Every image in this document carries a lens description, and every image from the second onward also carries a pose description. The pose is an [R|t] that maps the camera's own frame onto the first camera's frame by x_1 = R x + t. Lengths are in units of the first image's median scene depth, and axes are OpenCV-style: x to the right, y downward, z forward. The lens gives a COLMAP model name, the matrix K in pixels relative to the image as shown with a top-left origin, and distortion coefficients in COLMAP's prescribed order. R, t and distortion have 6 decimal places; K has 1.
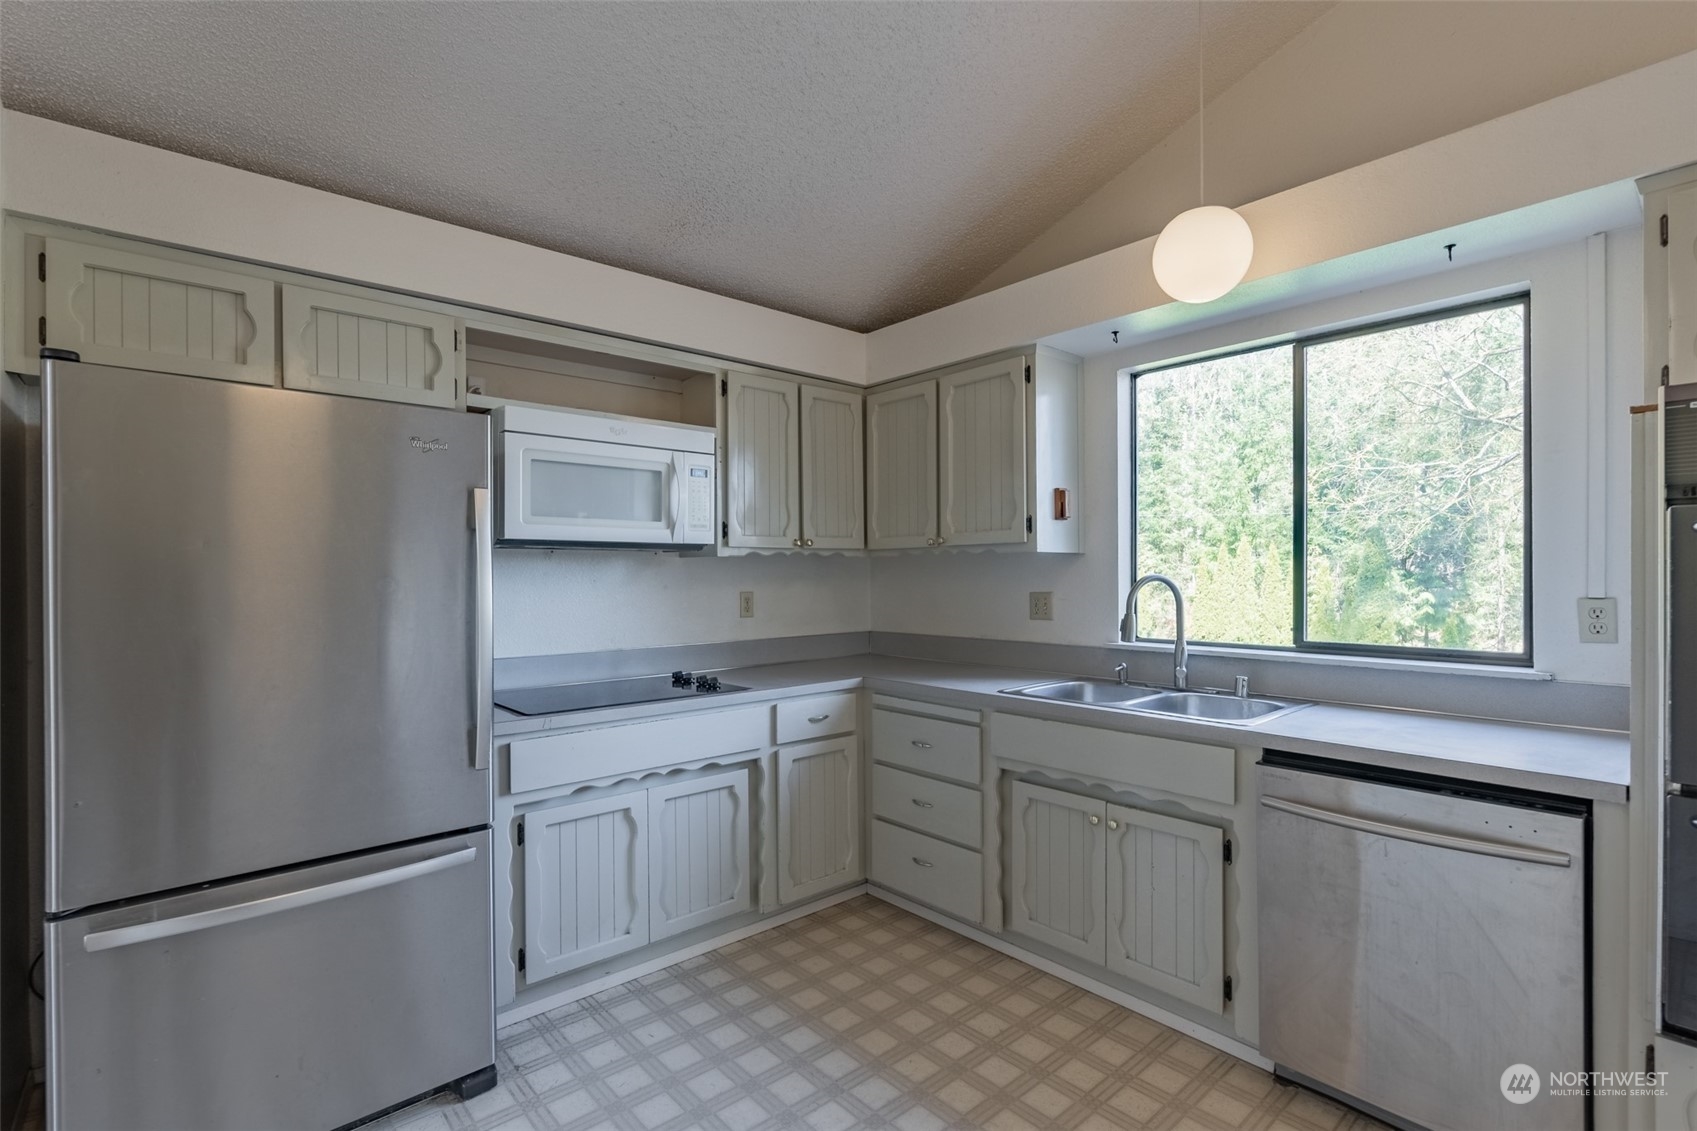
lens RADIAL K [[800.2, 0, 840.5], [0, 800.2, 575.1], [0, 0, 1]] dist [0.000840, 0.000704]
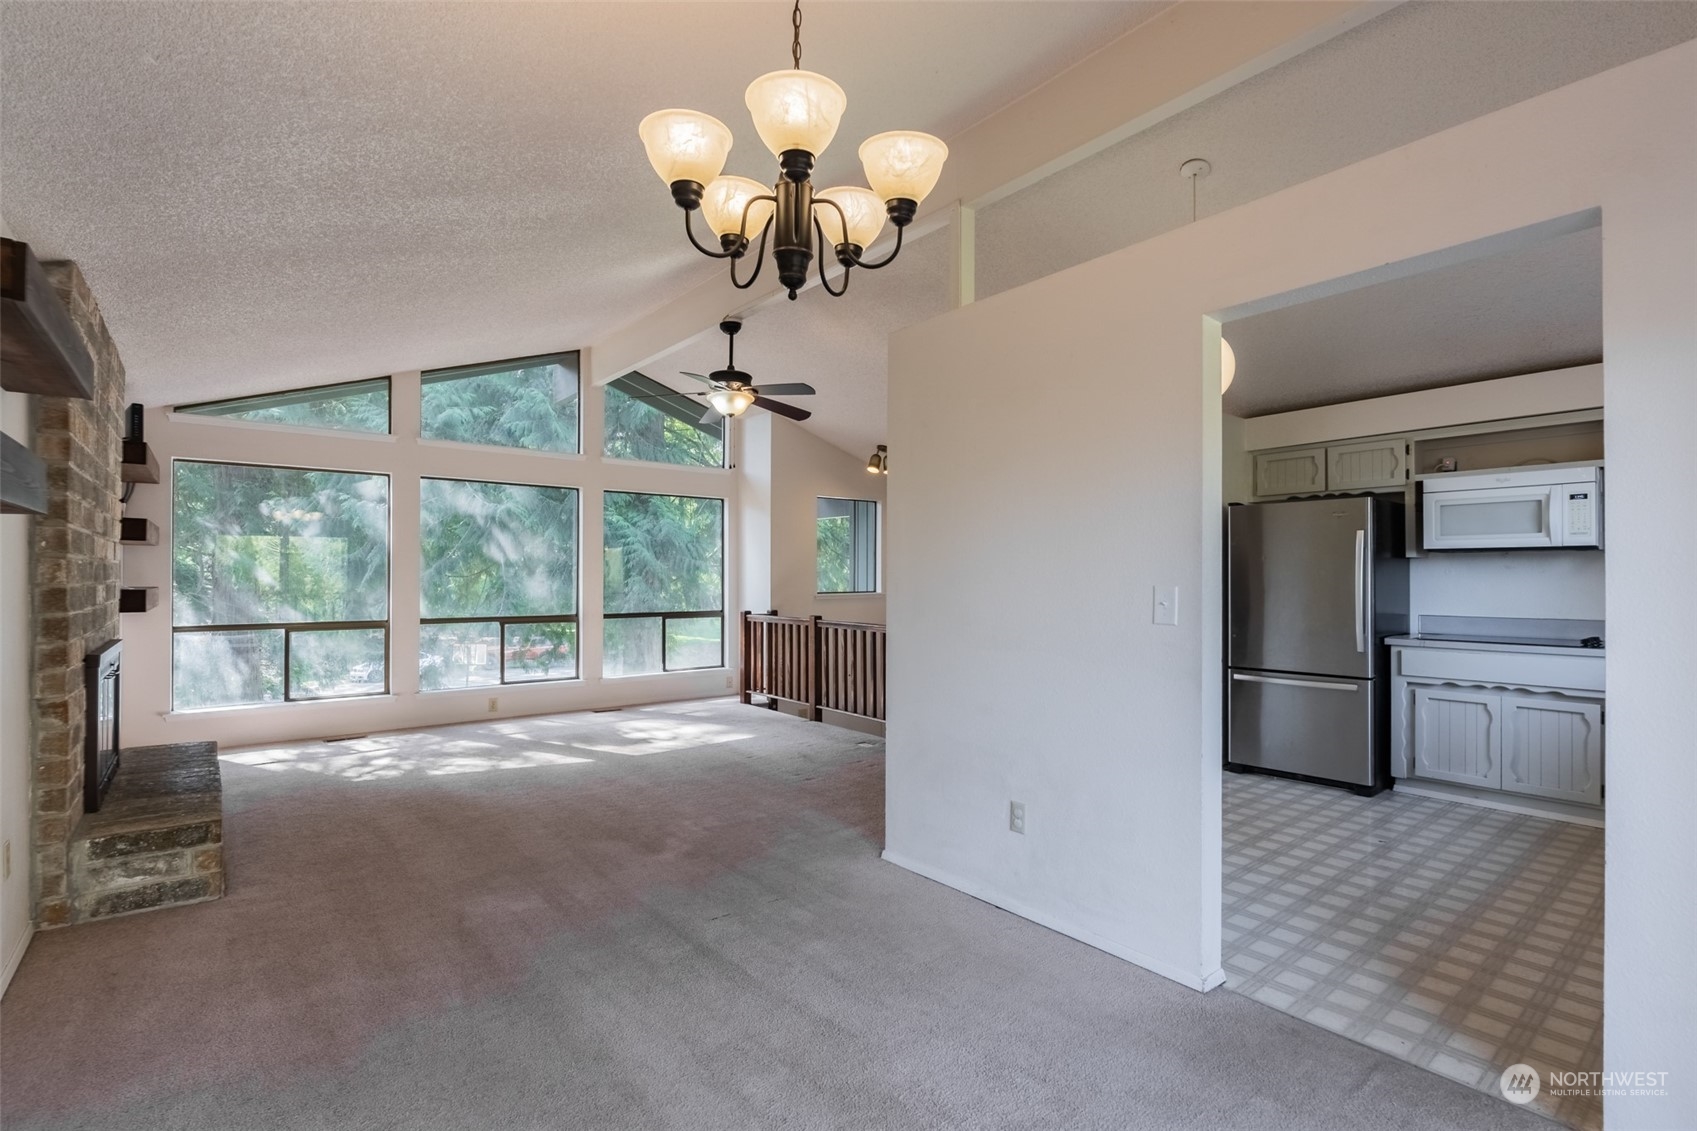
lens RADIAL K [[784.0, 0, 845.2], [0, 784.0, 567.0], [0, 0, 1]] dist [-0.000594, 0.003358]
pose [[-0.044828, -0.006082, -0.998976, 1.468053], [0.000278, 0.999981, -0.006101, 0.008073], [0.998995, -0.000551, -0.044825, -0.293358]]
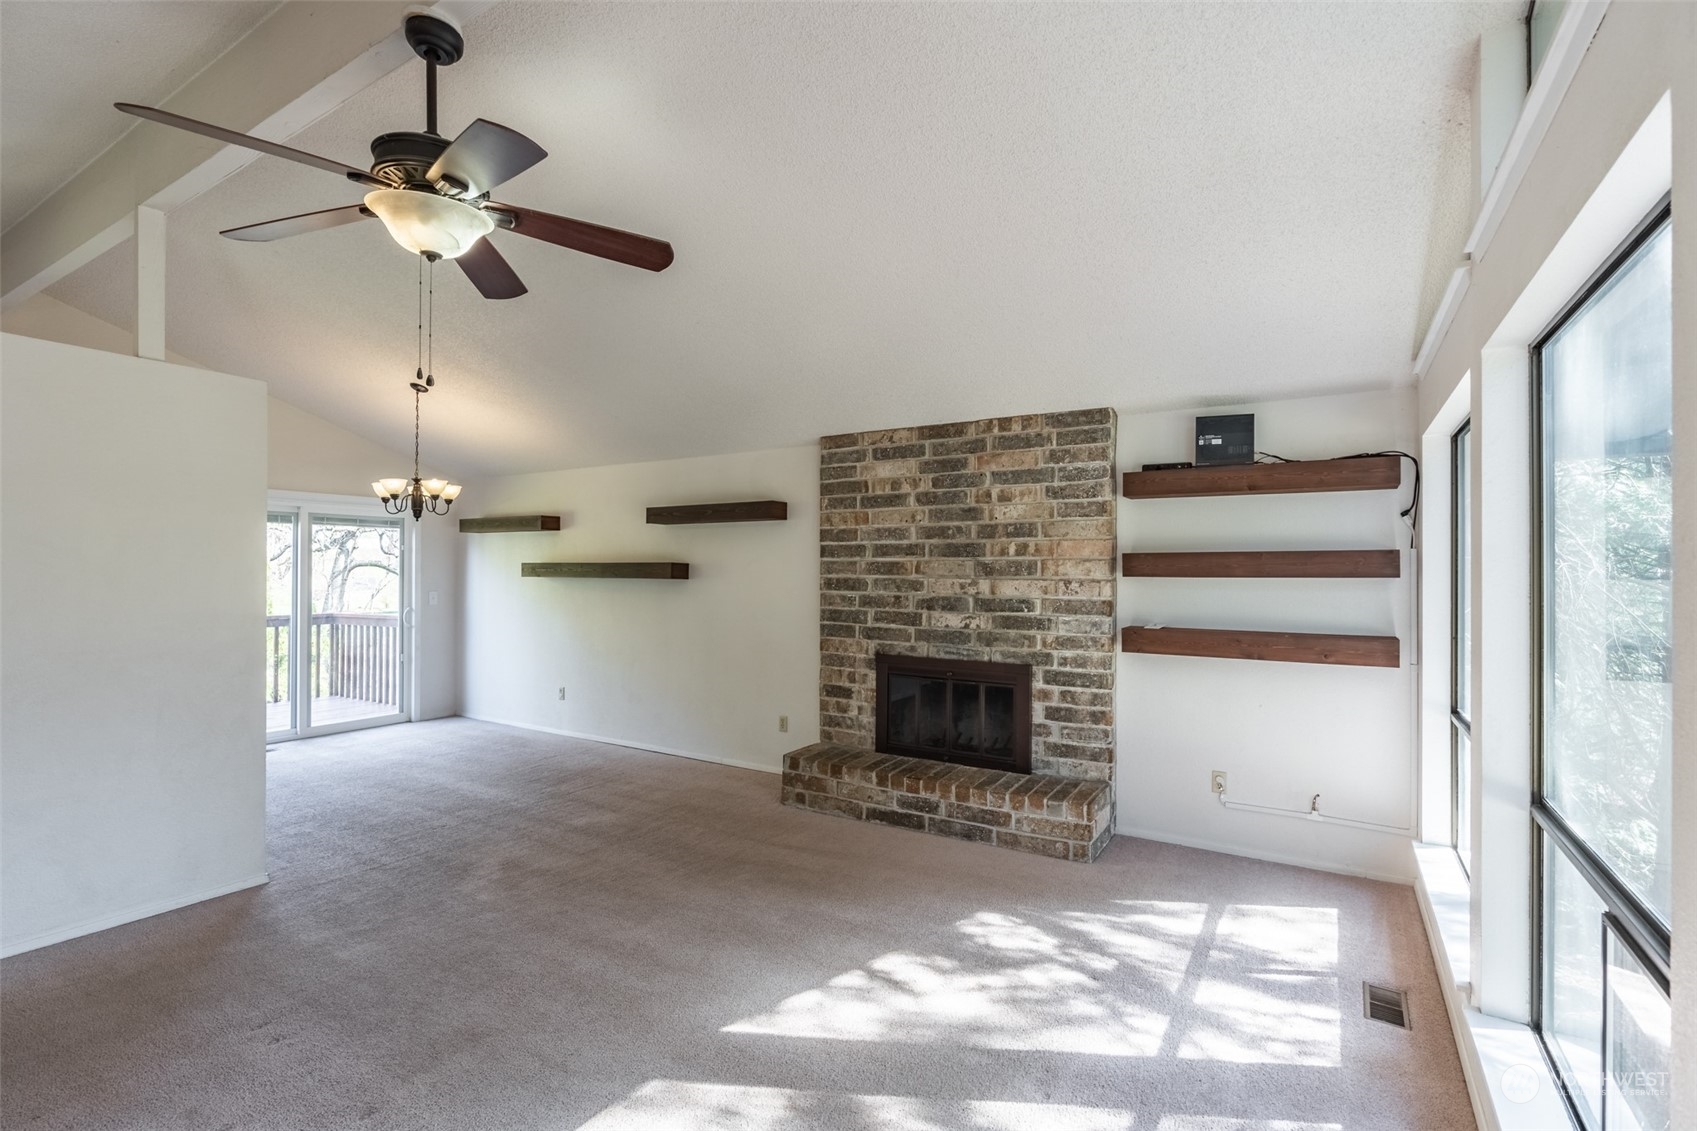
lens RADIAL K [[790.5, 0, 851.7], [0, 790.5, 569.6], [0, 0, 1]] dist [-0.001269, 0.000226]
pose [[-0.280894, 0.001687, 0.959737, -1.678517], [-0.004319, 0.999986, -0.003022, -0.067081], [-0.959729, -0.004994, -0.280883, -0.923385]]
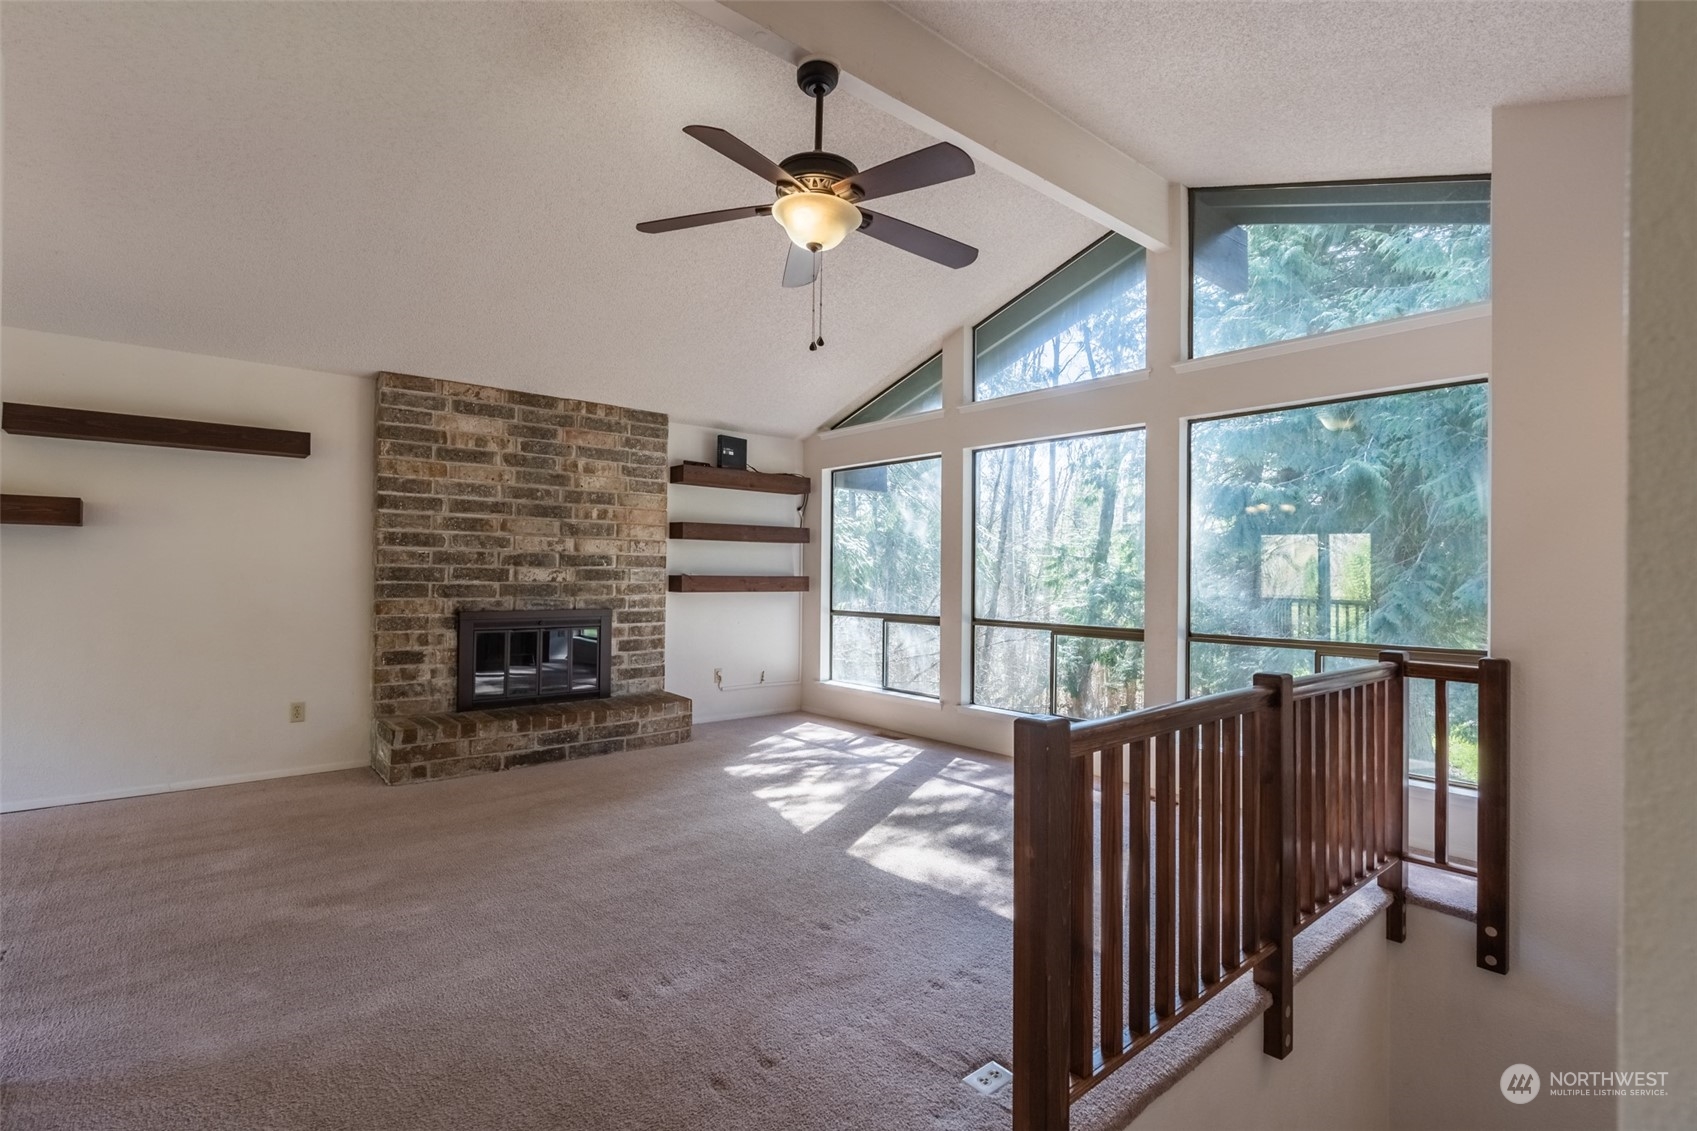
lens RADIAL K [[800.2, 0, 840.5], [0, 800.2, 575.1], [0, 0, 1]] dist [0.000840, 0.000704]
pose [[-0.999790, -0.006347, 0.019476, -0.739177], [-0.006308, 0.999978, 0.002058, 0.041482], [-0.019489, 0.001935, -0.999808, 0.431564]]
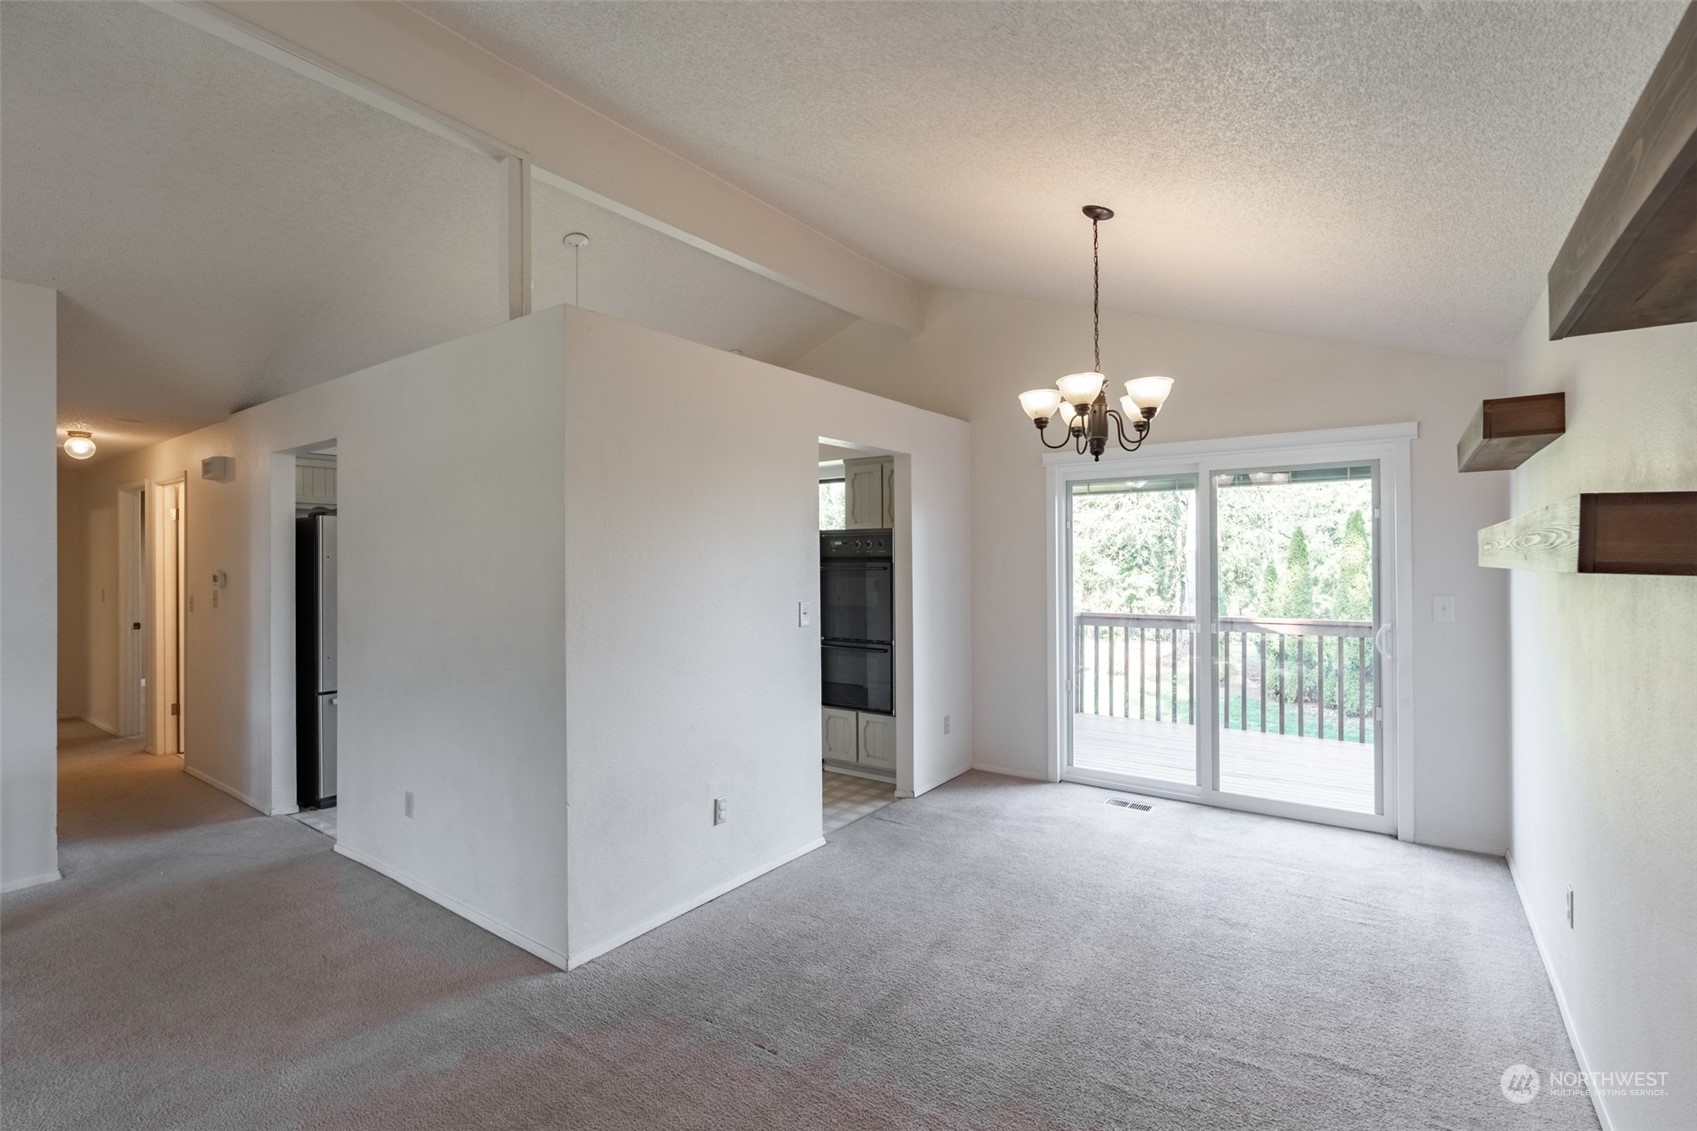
lens RADIAL K [[781.2, 0, 849.4], [0, 781.2, 560.5], [0, 0, 1]] dist [-0.004400, 0.000028]
pose [[0.974655, -0.000680, 0.223714, 0.202063], [0.000496, 0.999999, 0.000881, -0.056425], [-0.223714, -0.000747, 0.974654, -1.447210]]
